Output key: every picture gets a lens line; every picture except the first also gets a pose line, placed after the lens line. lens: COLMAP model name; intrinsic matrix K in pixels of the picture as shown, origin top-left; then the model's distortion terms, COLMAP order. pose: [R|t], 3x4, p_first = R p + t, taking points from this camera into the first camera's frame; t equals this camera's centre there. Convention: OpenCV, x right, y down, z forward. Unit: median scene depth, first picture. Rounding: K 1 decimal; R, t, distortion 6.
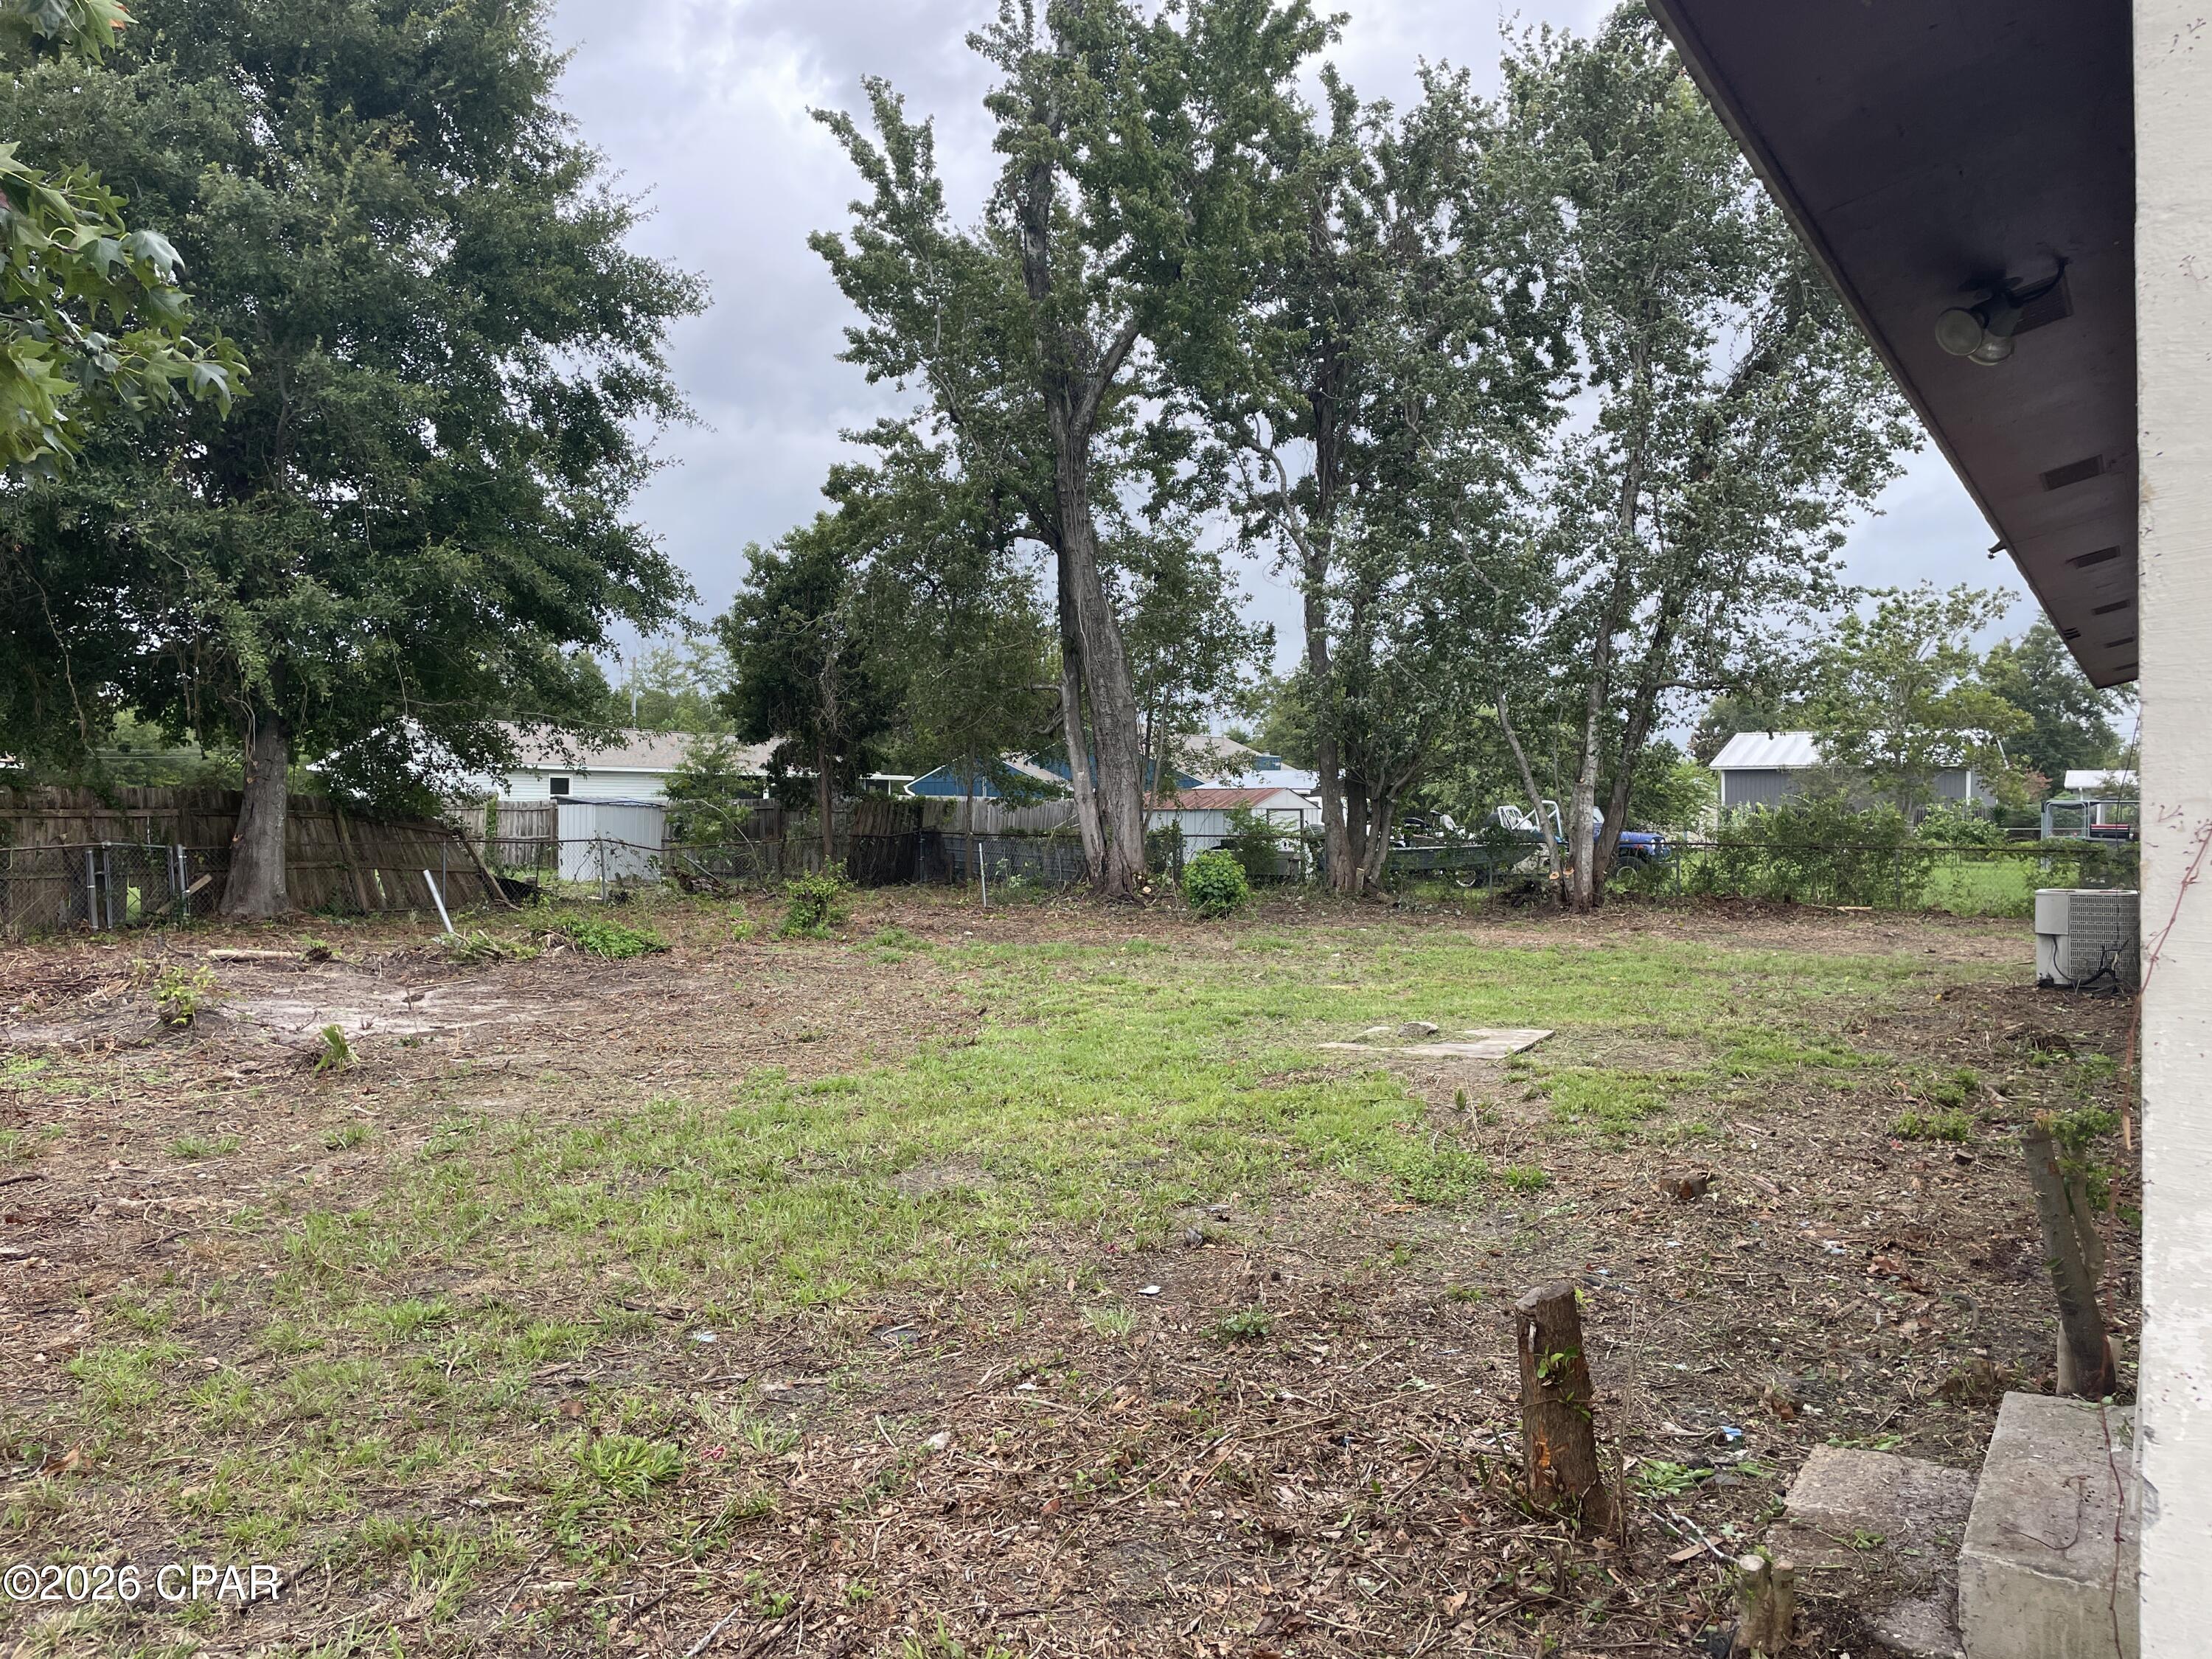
lens RADIAL K [[1679.5, 0, 1115.1], [0, 1679.5, 810.0], [0, 0, 1]] dist [0.106033, -0.153412]
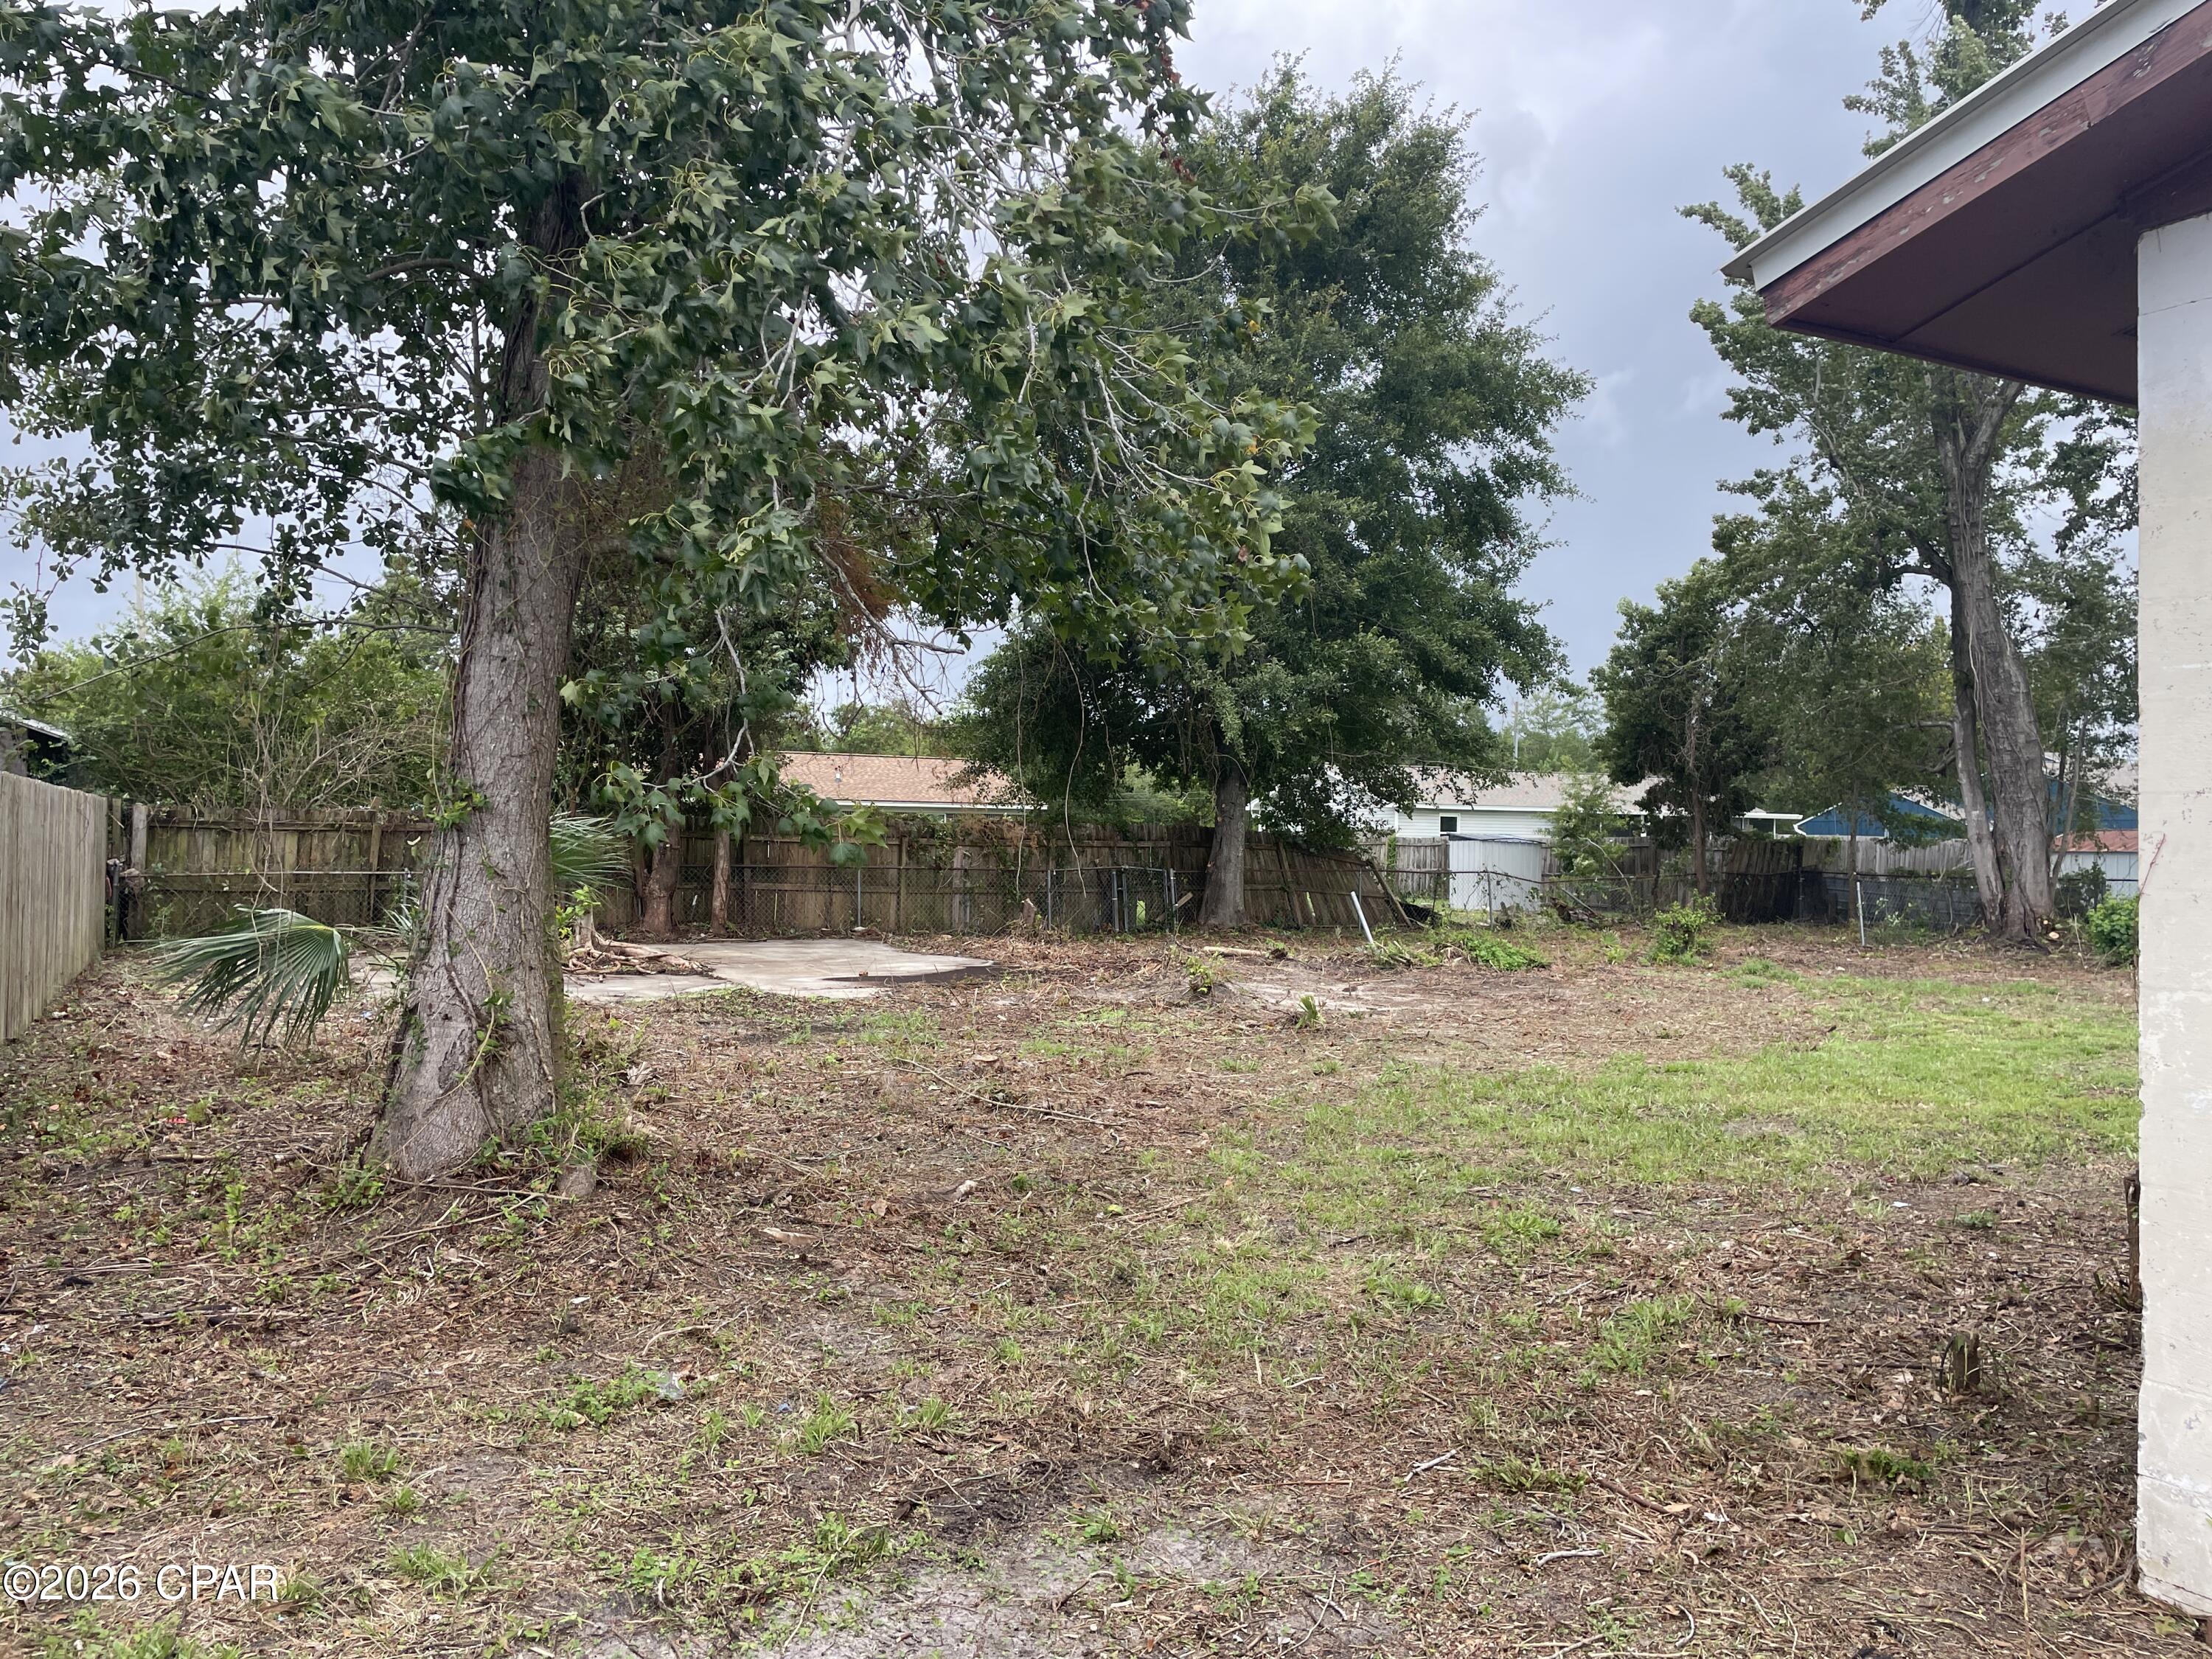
lens RADIAL K [[1679.5, 0, 1115.1], [0, 1679.5, 810.0], [0, 0, 1]] dist [0.106033, -0.153412]
pose [[0.873316, -0.001312, -0.487152, 0.026790], [-0.009807, 0.999746, -0.020274, 0.001549], [0.487055, 0.022483, 0.873082, -0.102476]]
